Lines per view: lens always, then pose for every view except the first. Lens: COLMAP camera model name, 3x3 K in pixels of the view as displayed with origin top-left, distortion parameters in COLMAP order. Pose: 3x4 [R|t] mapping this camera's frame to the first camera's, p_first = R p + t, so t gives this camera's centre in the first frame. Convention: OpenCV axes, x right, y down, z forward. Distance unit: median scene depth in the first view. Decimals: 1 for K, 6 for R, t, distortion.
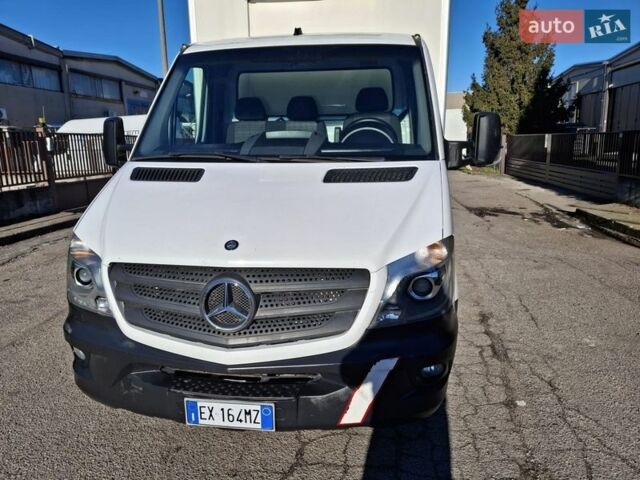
lens RADIAL K [[490.8, 0, 317.4], [0, 490.8, 240.8], [0, 0, 1]] dist [0.050622, -0.139712]
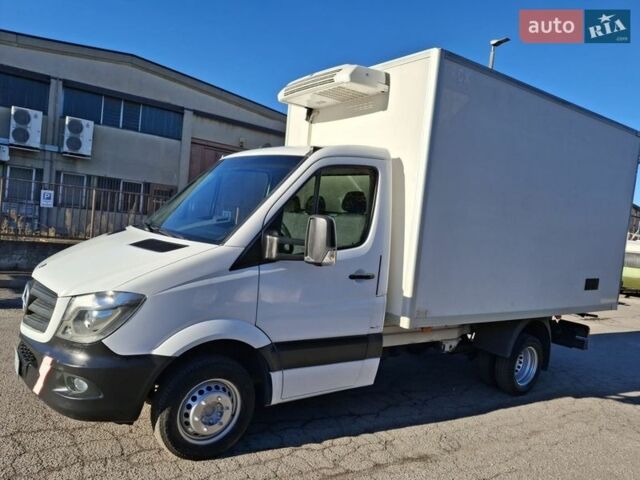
lens RADIAL K [[490.8, 0, 317.4], [0, 490.8, 240.8], [0, 0, 1]] dist [0.050622, -0.139712]
pose [[0.673728, 0.122892, -0.728689, 0.809149], [-0.264129, 0.960983, -0.082139, -0.091431], [0.690164, 0.247807, 0.679901, 0.210901]]
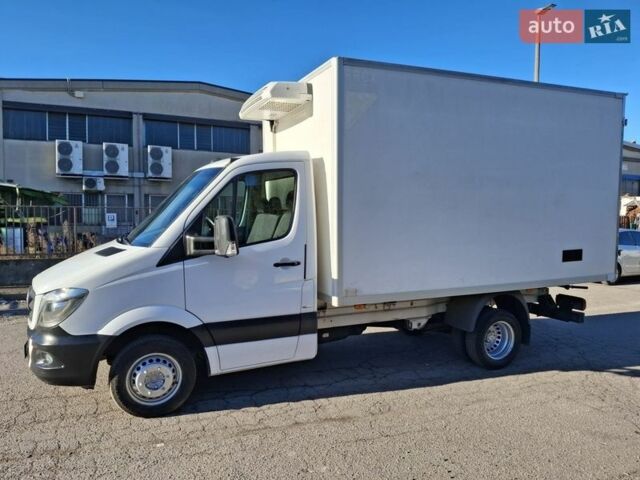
lens RADIAL K [[490.8, 0, 317.4], [0, 490.8, 240.8], [0, 0, 1]] dist [0.050622, -0.139712]
pose [[0.504013, 0.073685, -0.860547, 1.146957], [-0.192085, 0.980964, -0.028506, -0.155948], [0.842065, 0.179666, 0.508573, 0.413214]]
